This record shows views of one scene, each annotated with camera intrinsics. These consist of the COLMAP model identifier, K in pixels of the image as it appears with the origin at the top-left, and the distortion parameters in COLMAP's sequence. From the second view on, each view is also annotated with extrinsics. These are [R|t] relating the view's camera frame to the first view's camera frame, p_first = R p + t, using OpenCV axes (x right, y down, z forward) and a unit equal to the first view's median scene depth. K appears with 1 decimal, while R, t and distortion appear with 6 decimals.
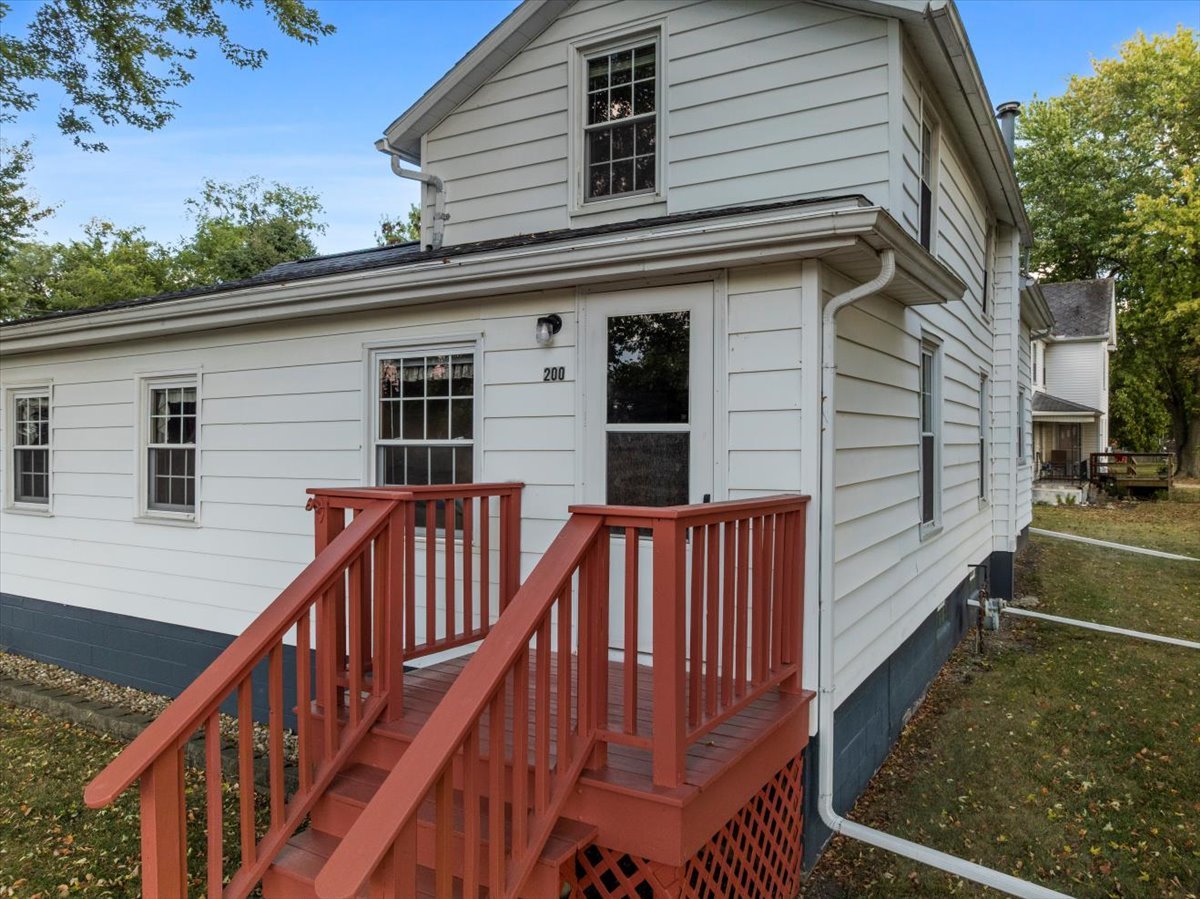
lens RADIAL K [[857.9, 0, 600.0], [0, 857.9, 449.5], [0, 0, 1]] dist [-0.008009, -0.005807]
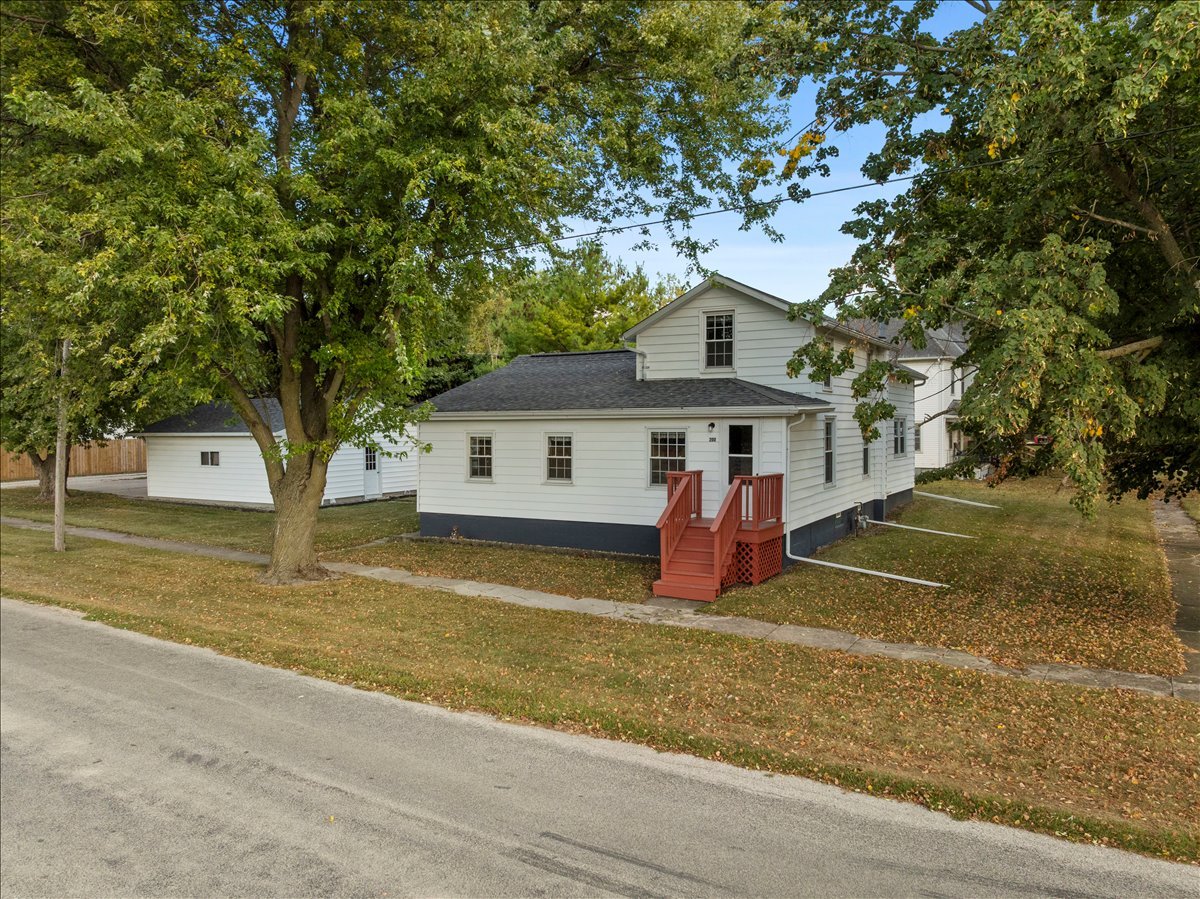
lens RADIAL K [[857.9, 0, 600.0], [0, 857.9, 449.5], [0, 0, 1]] dist [-0.008009, -0.005807]
pose [[0.999964, -0.003667, 0.007642, -0.503057], [0.003483, 0.999709, 0.023870, -0.123079], [-0.007728, -0.023842, 0.999686, -2.336571]]
